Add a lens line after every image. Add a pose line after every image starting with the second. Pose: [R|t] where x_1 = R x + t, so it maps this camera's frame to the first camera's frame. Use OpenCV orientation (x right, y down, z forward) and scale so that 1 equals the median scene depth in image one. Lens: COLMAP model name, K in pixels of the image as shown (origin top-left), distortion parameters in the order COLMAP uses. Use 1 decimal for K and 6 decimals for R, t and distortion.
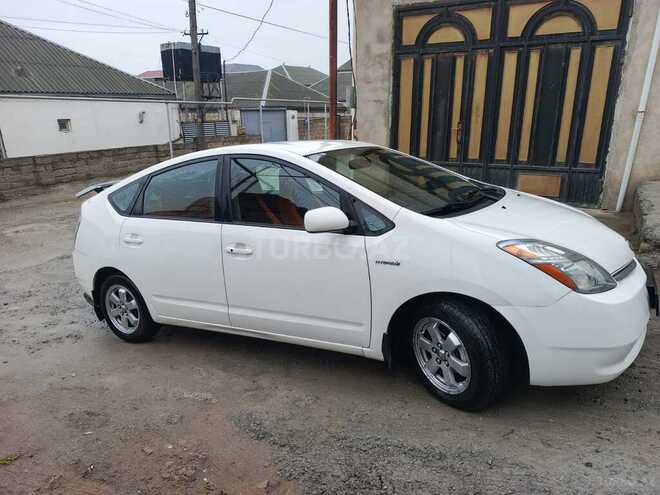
lens RADIAL K [[467.7, 0, 328.3], [0, 467.7, 251.1], [0, 0, 1]] dist [0.025167, -0.017928]
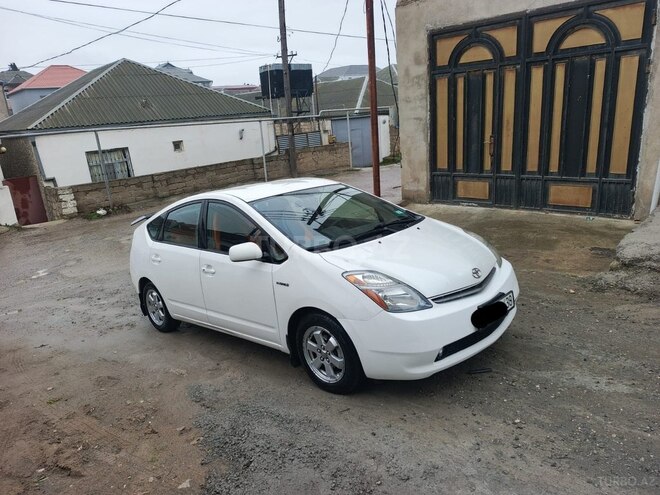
lens RADIAL K [[467.7, 0, 328.3], [0, 467.7, 251.1], [0, 0, 1]] dist [0.025167, -0.017928]
pose [[0.968282, 0.007628, -0.249742, 0.198008], [-0.005697, 0.999948, 0.008456, -0.027509], [0.249794, -0.006765, 0.968275, -0.101147]]
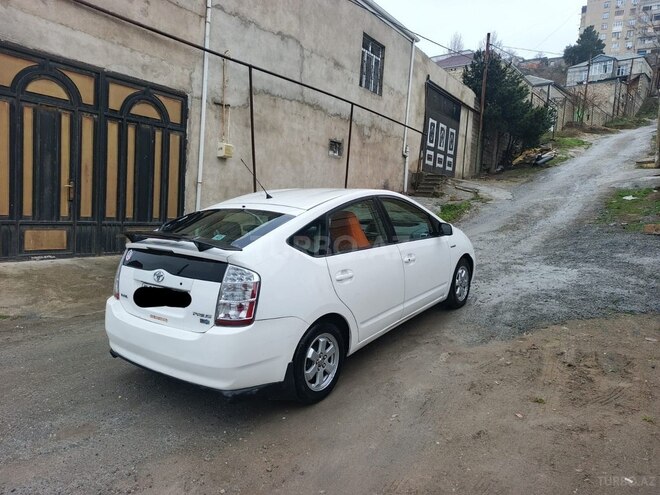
lens RADIAL K [[467.7, 0, 328.3], [0, 467.7, 251.1], [0, 0, 1]] dist [0.025167, -0.017928]
pose [[0.106925, -0.079670, 0.991070, -0.654325], [0.231335, 0.971422, 0.053132, -0.063685], [-0.966980, 0.223588, 0.122300, 0.417676]]
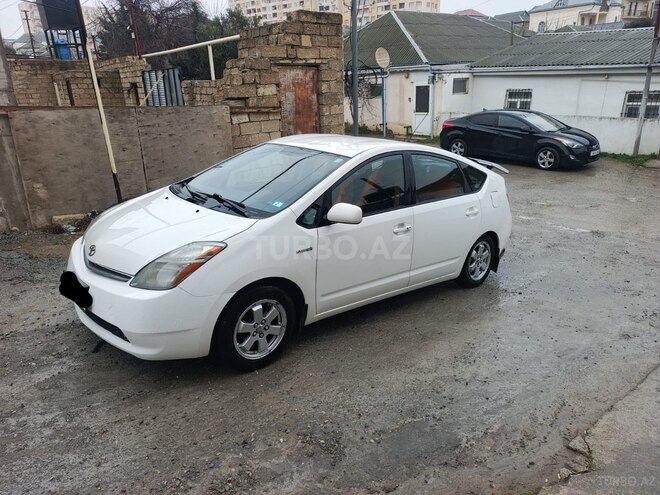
lens RADIAL K [[467.7, 0, 328.3], [0, 467.7, 251.1], [0, 0, 1]] dist [0.025167, -0.017928]
pose [[-0.320546, 0.338758, -0.884586, 0.516478], [-0.241788, 0.873666, 0.422193, -0.225236], [0.915854, 0.349215, -0.198142, 0.614772]]
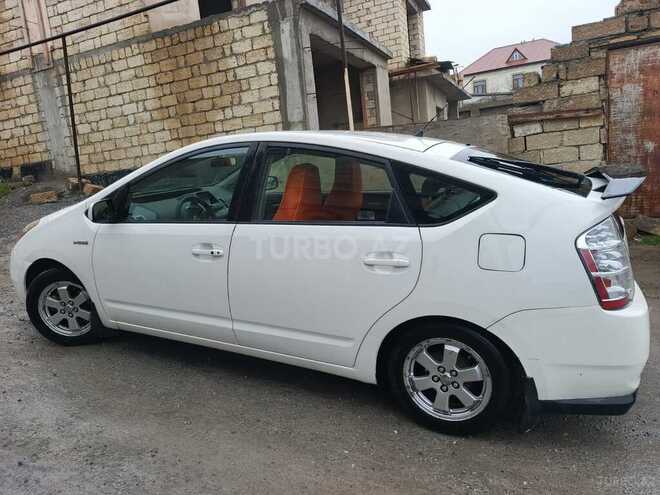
lens RADIAL K [[467.7, 0, 328.3], [0, 467.7, 251.1], [0, 0, 1]] dist [0.025167, -0.017928]
pose [[-0.990053, 0.127134, -0.060265, -0.030538], [0.086699, 0.888640, 0.450335, -0.202046], [0.110807, 0.440631, -0.890823, 0.898524]]
